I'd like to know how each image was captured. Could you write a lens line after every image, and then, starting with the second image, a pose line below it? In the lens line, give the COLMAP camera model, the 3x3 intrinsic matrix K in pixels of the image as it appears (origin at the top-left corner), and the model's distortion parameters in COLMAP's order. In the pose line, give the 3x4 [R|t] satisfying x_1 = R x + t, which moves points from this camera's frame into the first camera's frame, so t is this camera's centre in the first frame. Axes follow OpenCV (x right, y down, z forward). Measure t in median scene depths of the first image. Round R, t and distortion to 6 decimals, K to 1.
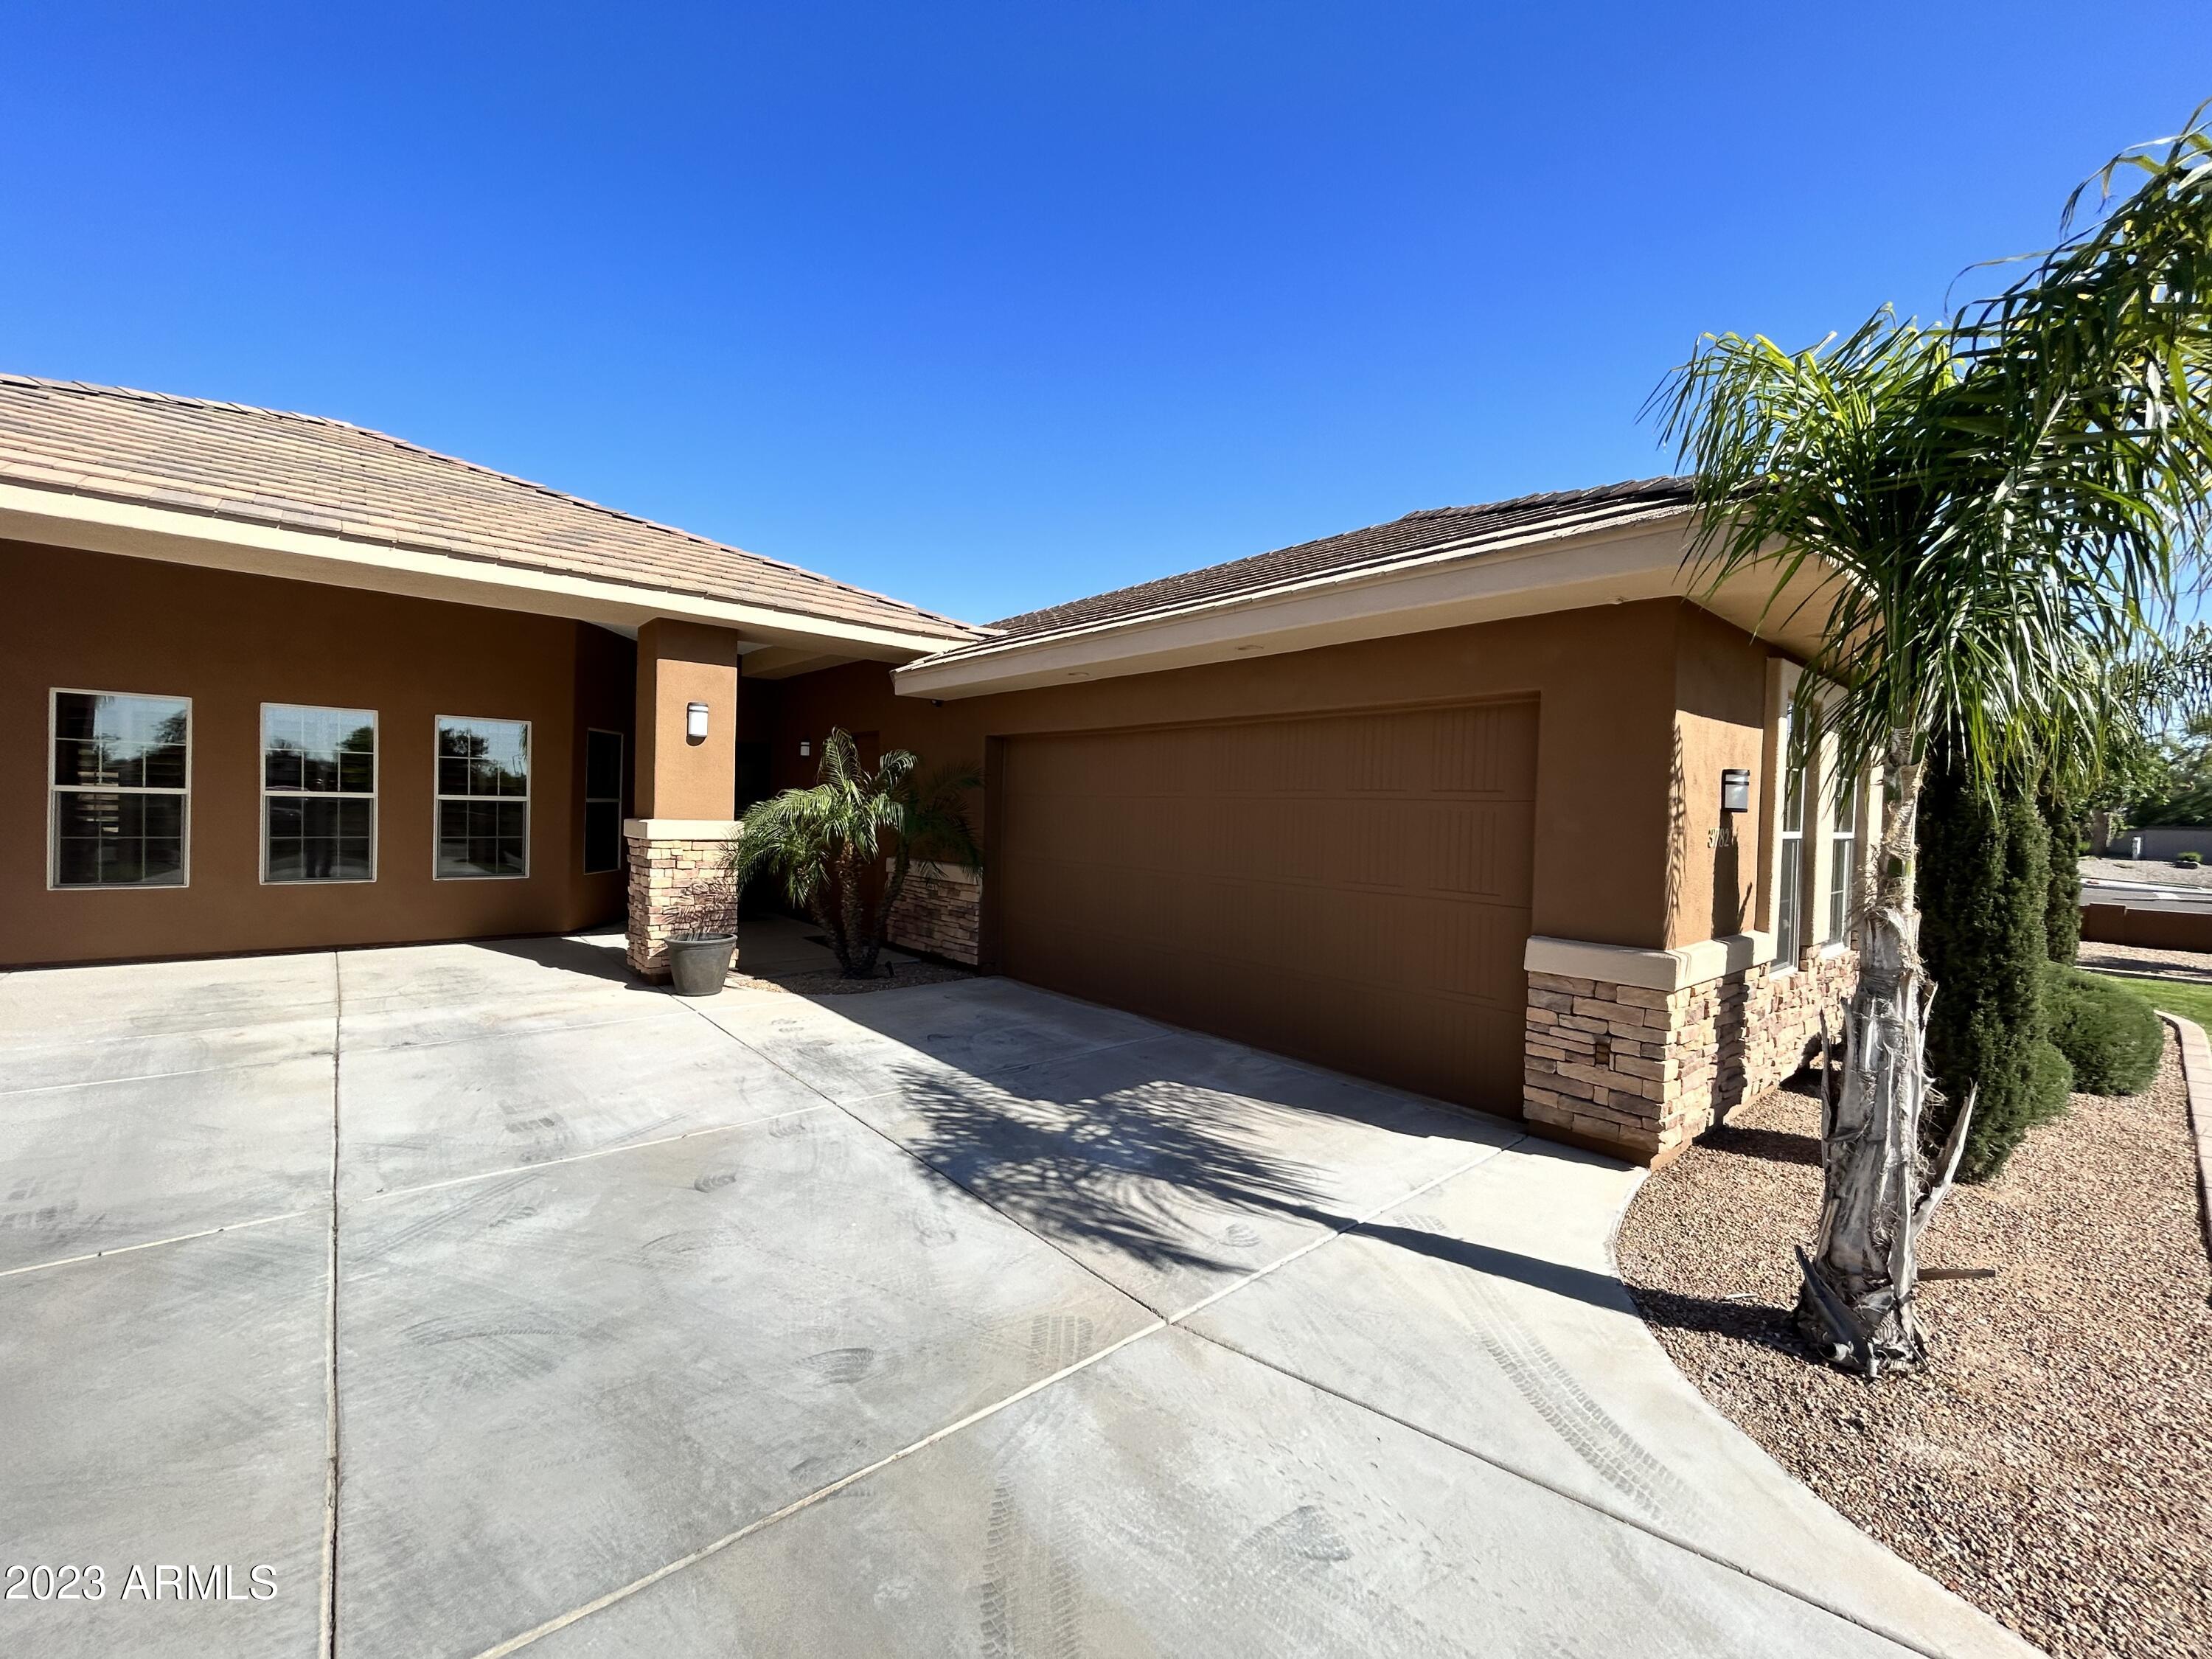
lens RADIAL K [[894.8, 0, 1103.1], [0, 894.8, 825.9], [0, 0, 1]] dist [-0.001890, 0.000983]
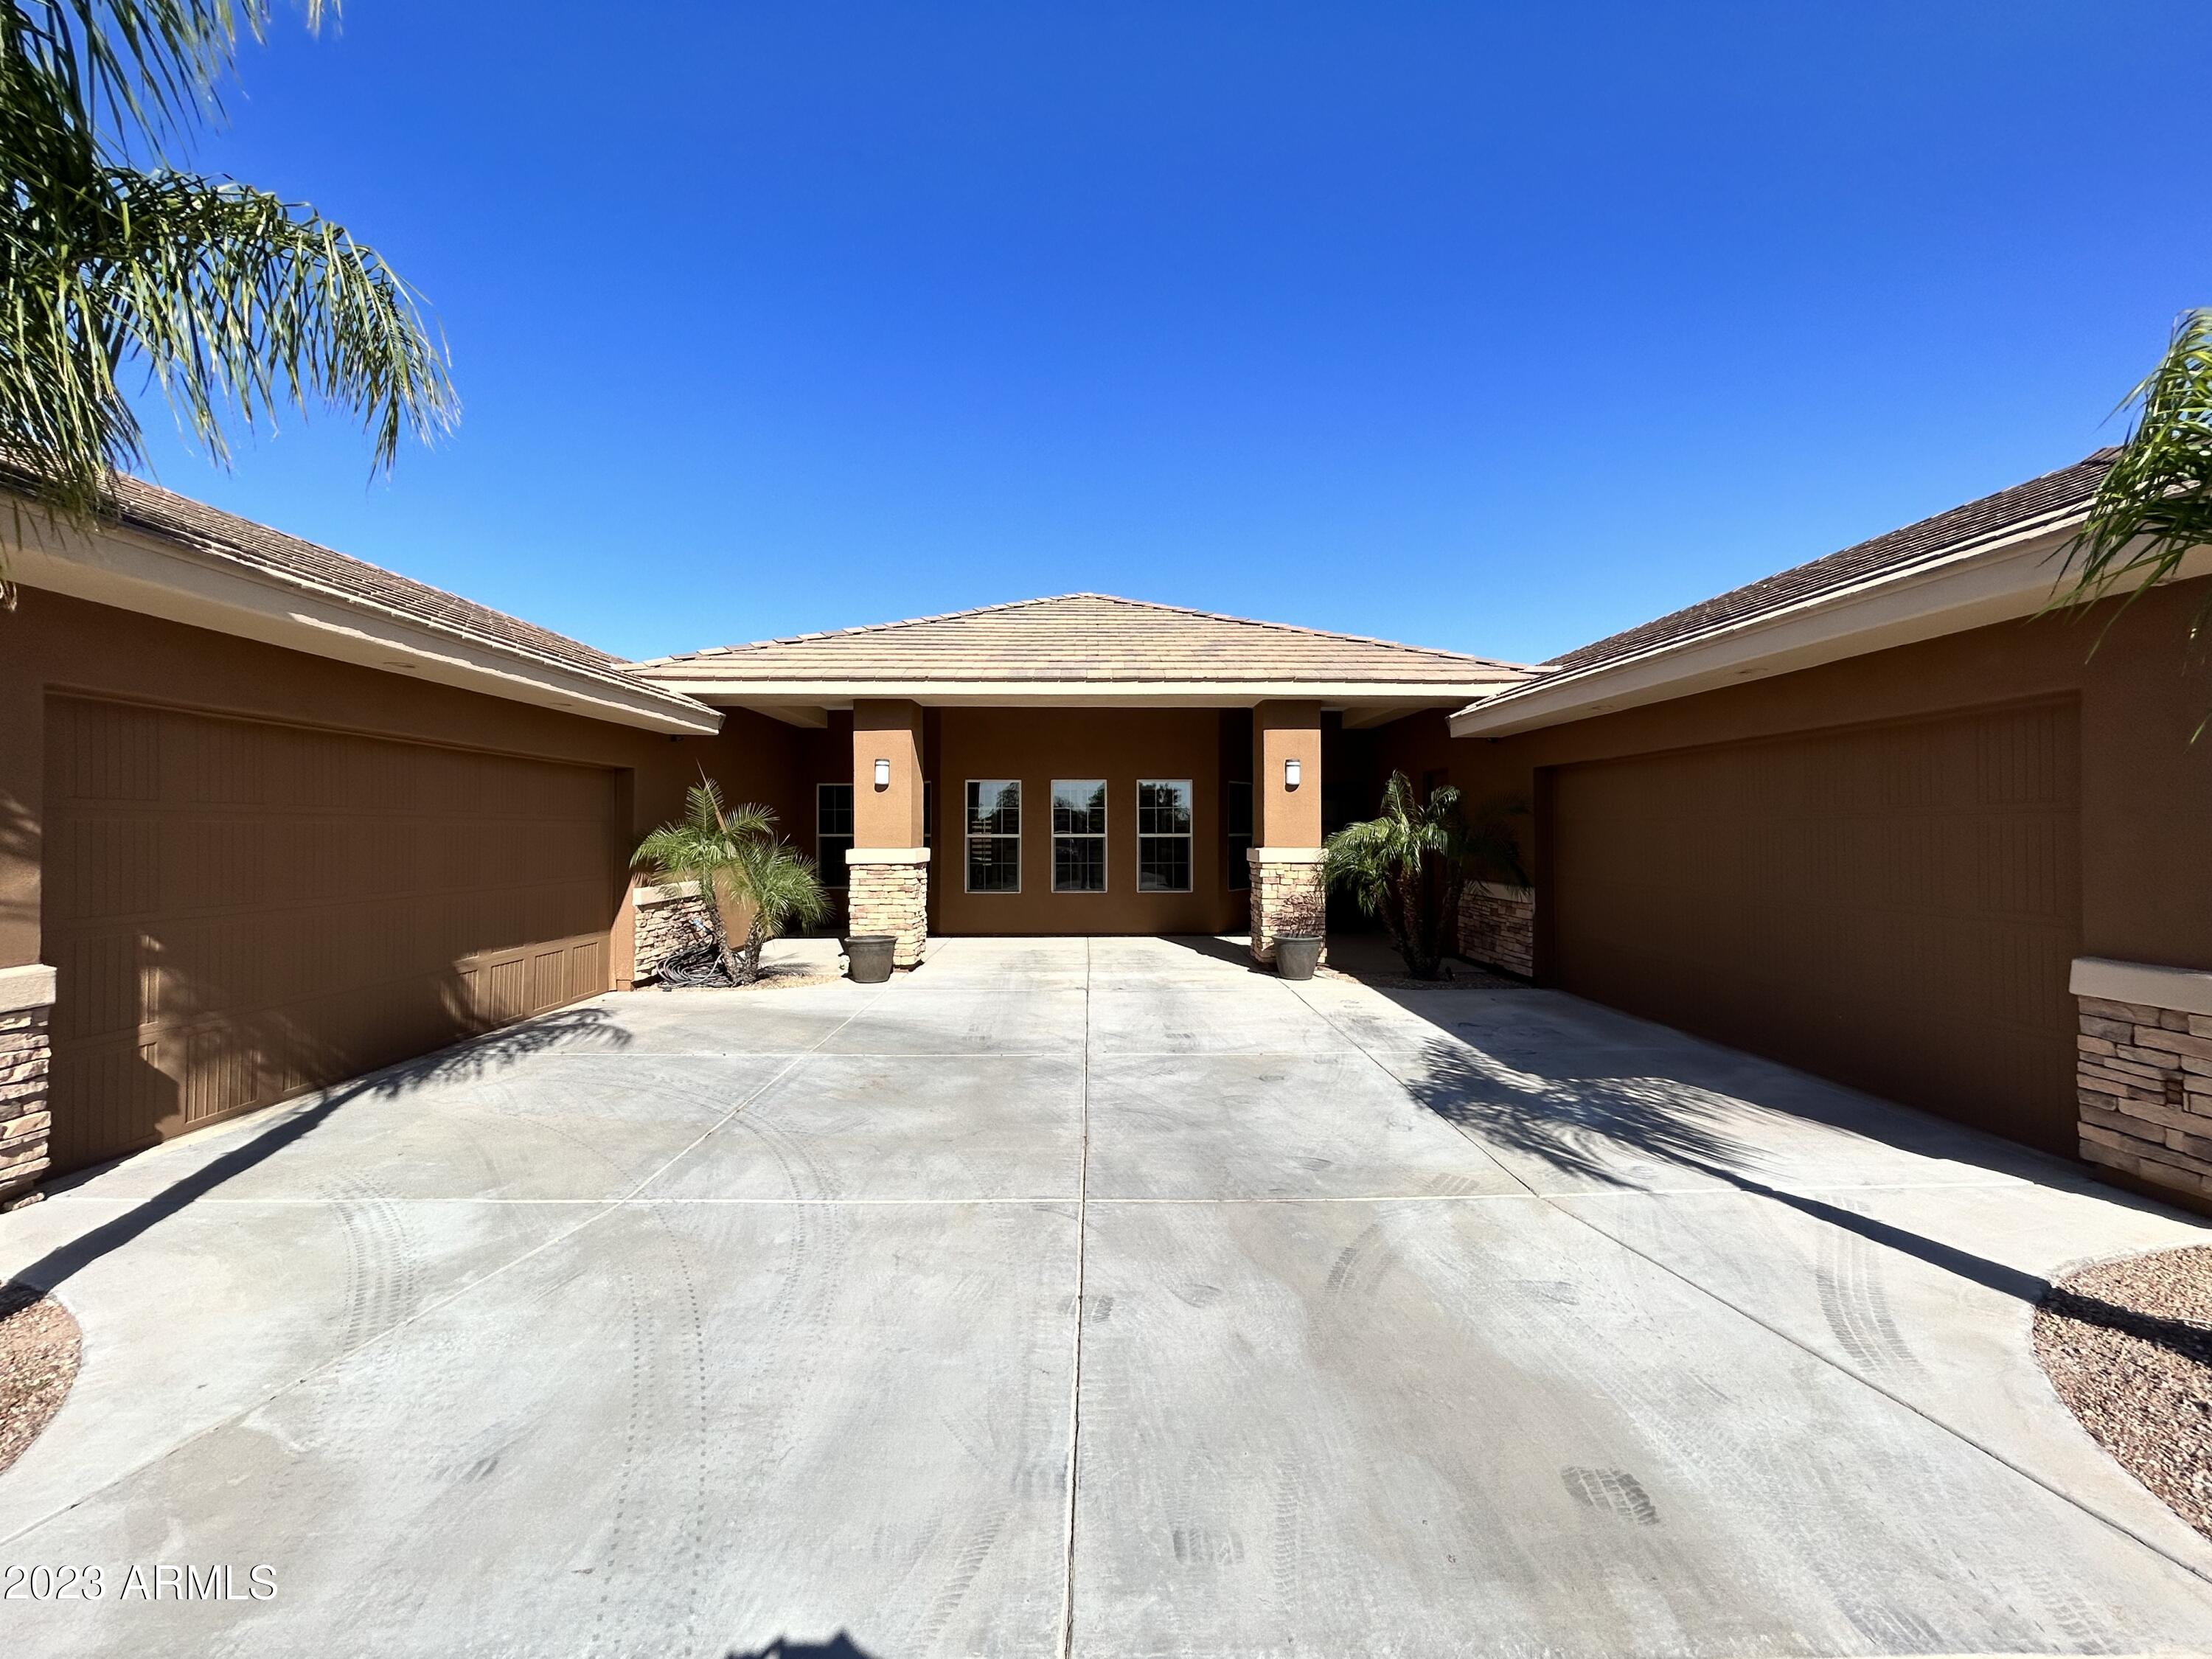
lens RADIAL K [[894.8, 0, 1099.9], [0, 894.8, 829.3], [0, 0, 1]] dist [-0.001890, 0.000983]
pose [[0.766751, -0.029622, -0.641261, 0.285462], [0.010119, 0.999368, -0.034065, 0.013769], [0.641865, 0.019630, 0.766566, -0.322229]]
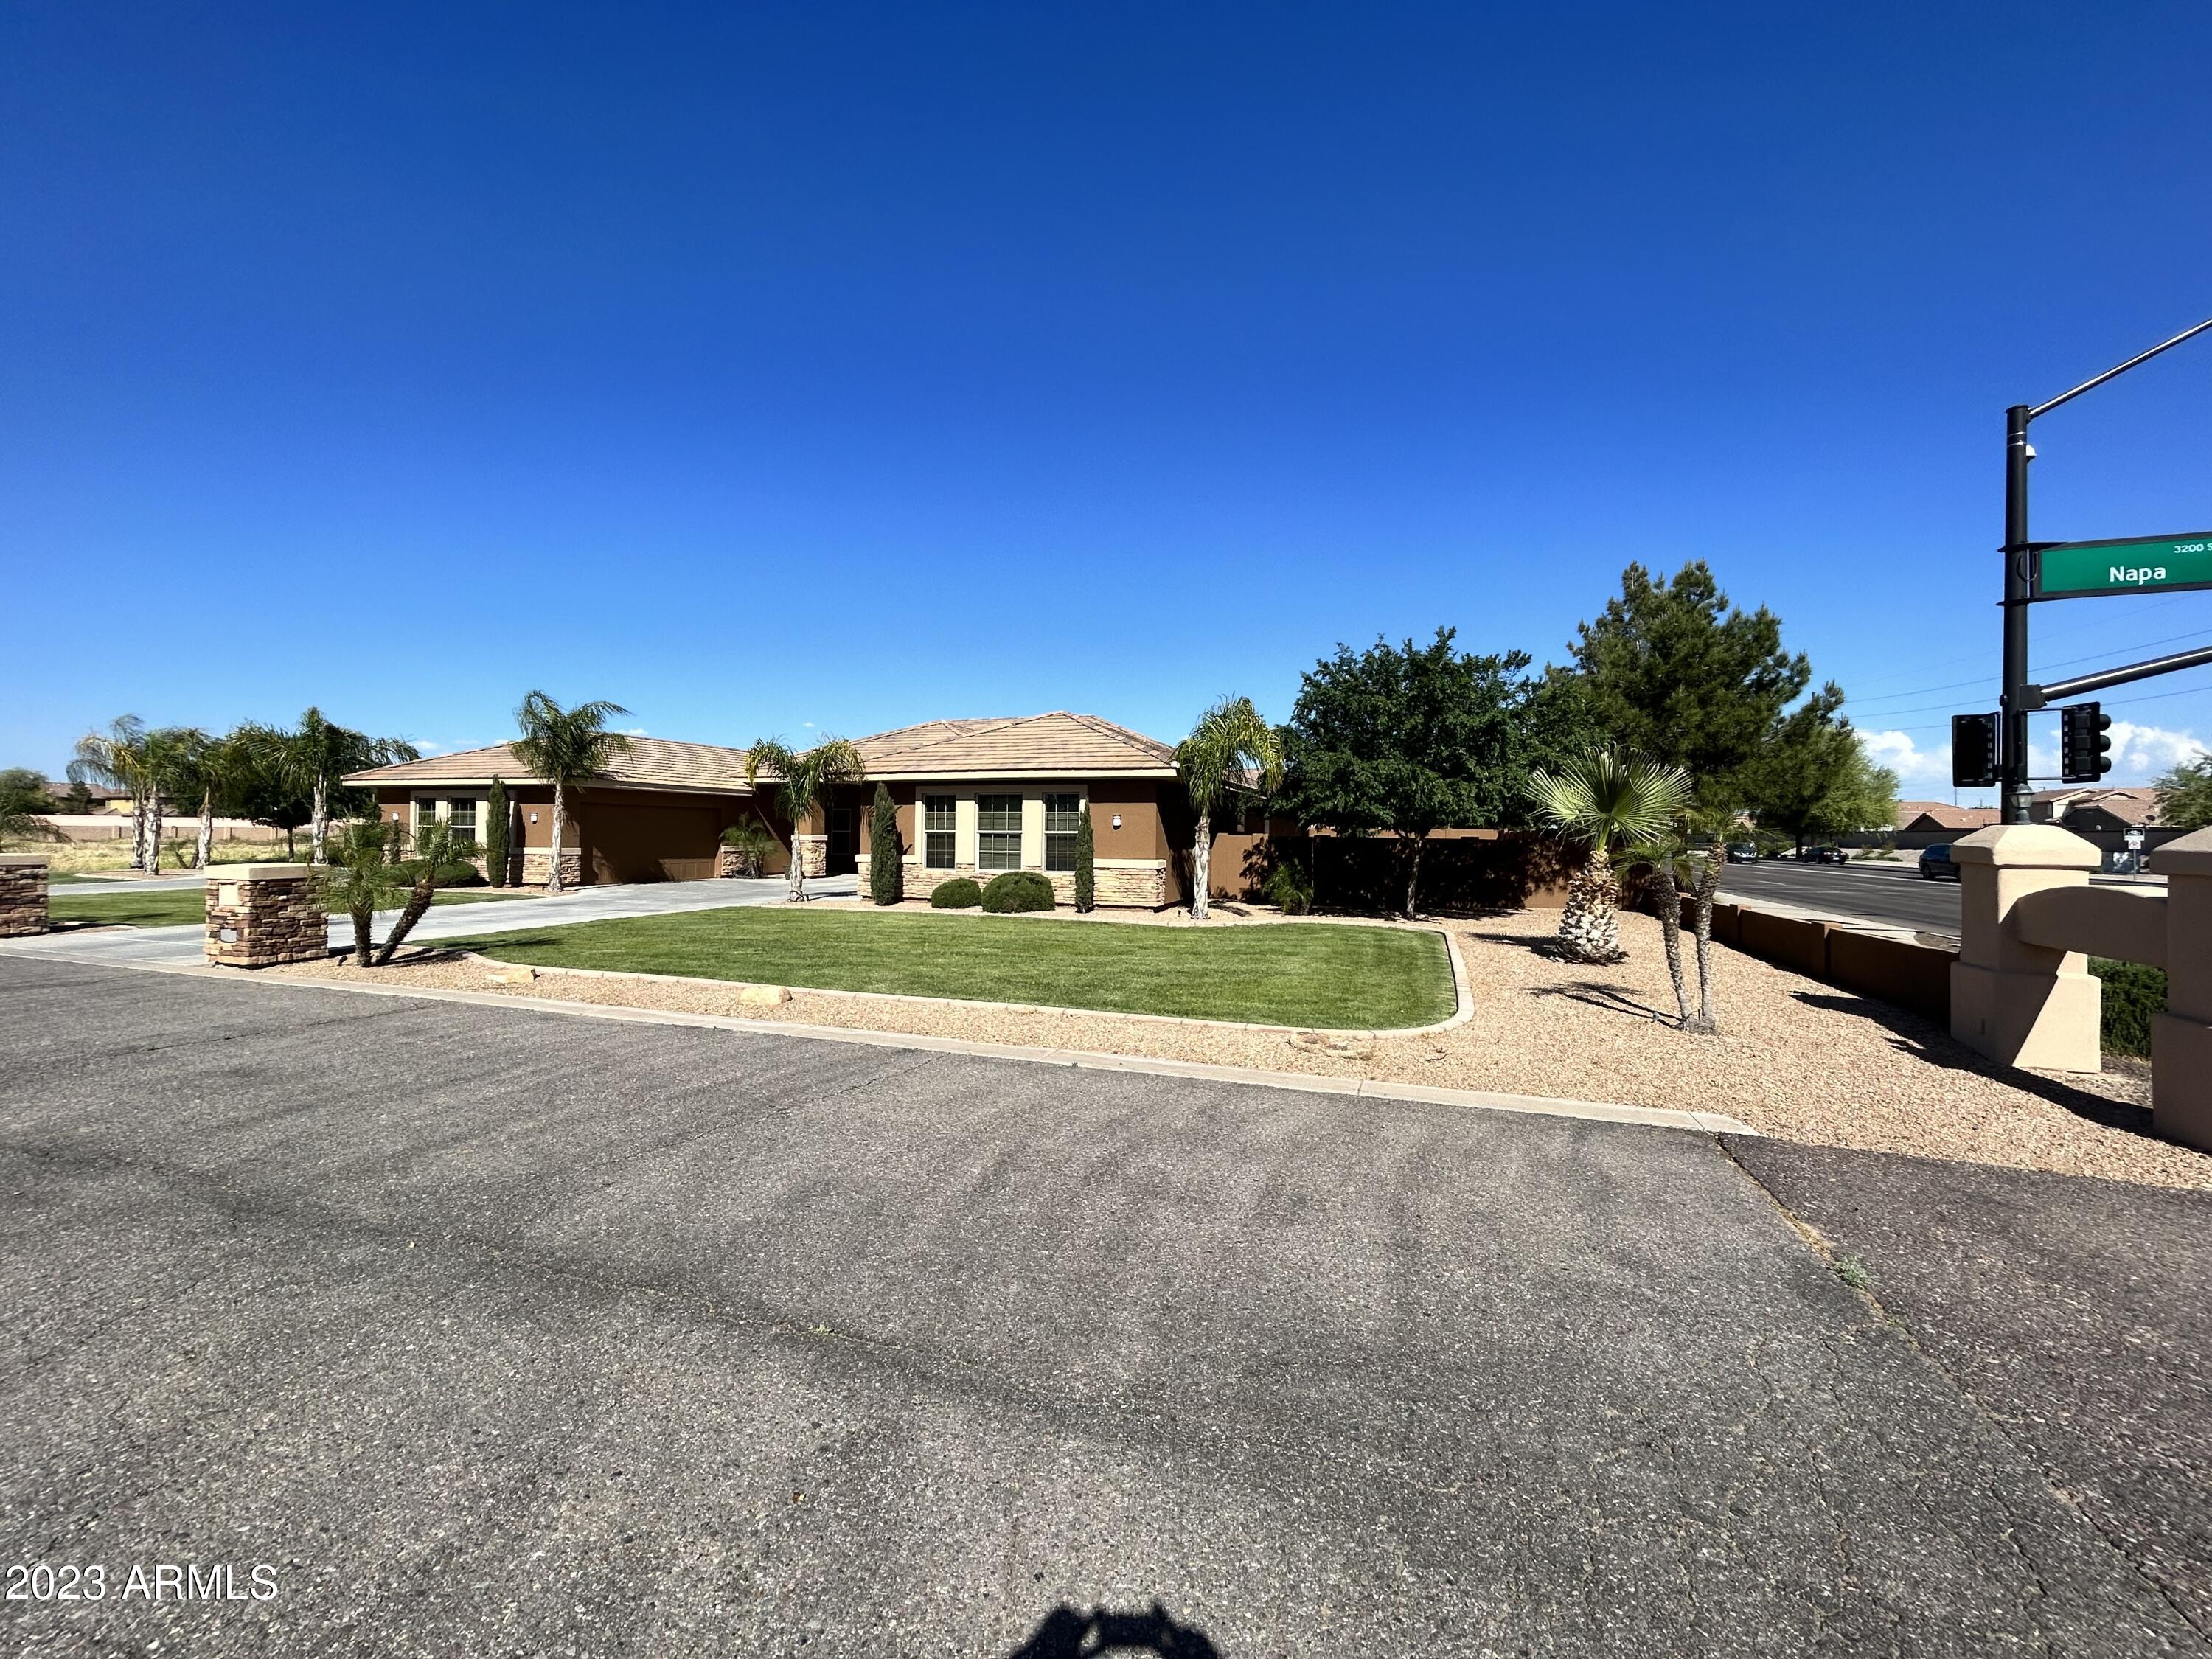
lens RADIAL K [[894.8, 0, 1106.0], [0, 894.8, 828.5], [0, 0, 1]] dist [-0.001890, 0.000983]
pose [[0.496099, -0.030041, -0.867746, 4.949936], [-0.011462, 0.999088, -0.041141, 0.168446], [0.868190, 0.030356, 0.495302, -0.235363]]
